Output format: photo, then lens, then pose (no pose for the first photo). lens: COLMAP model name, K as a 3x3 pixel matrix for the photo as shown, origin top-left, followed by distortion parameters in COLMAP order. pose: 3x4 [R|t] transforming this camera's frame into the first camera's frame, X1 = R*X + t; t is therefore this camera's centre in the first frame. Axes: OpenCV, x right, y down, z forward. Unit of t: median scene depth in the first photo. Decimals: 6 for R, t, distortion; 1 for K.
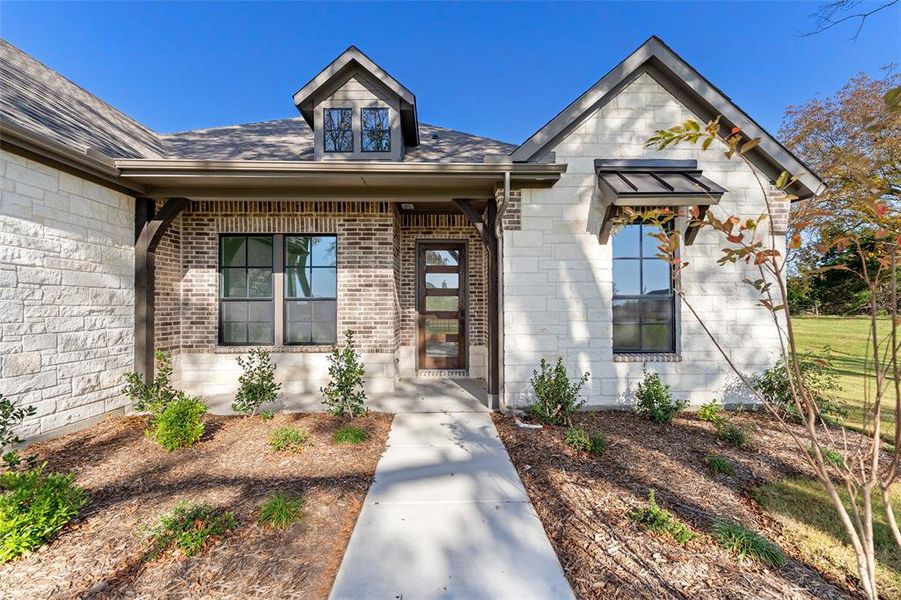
lens RADIAL K [[372.0, 0, 453.4], [0, 372.0, 299.2], [0, 0, 1]] dist [-0.000615, -0.000209]
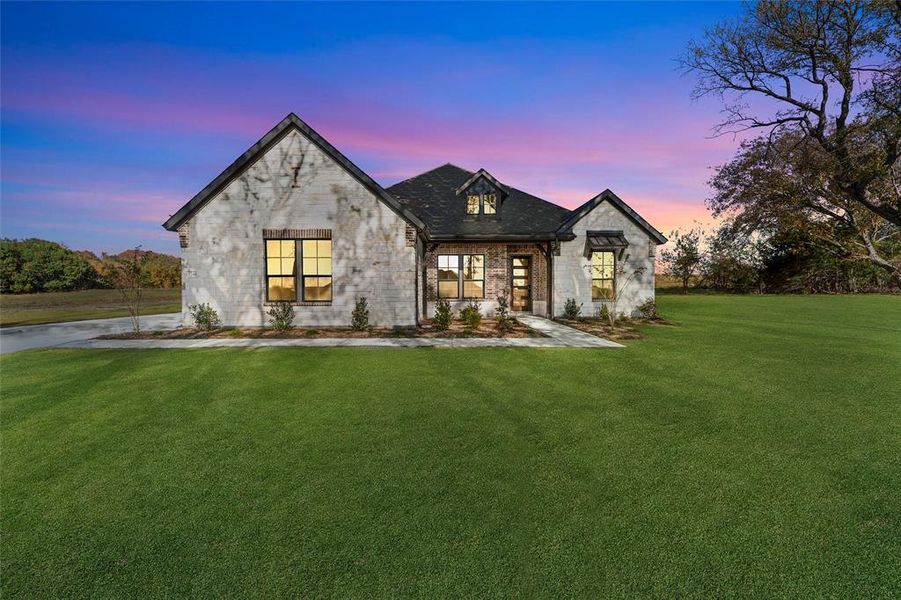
lens RADIAL K [[372.0, 0, 446.8], [0, 372.0, 302.3], [0, 0, 1]] dist [-0.000615, -0.000209]
pose [[0.999638, 0.002395, -0.026810, -0.503189], [-0.001053, 0.998752, 0.049938, 0.023673], [0.026896, -0.049892, 0.998392, -1.559252]]
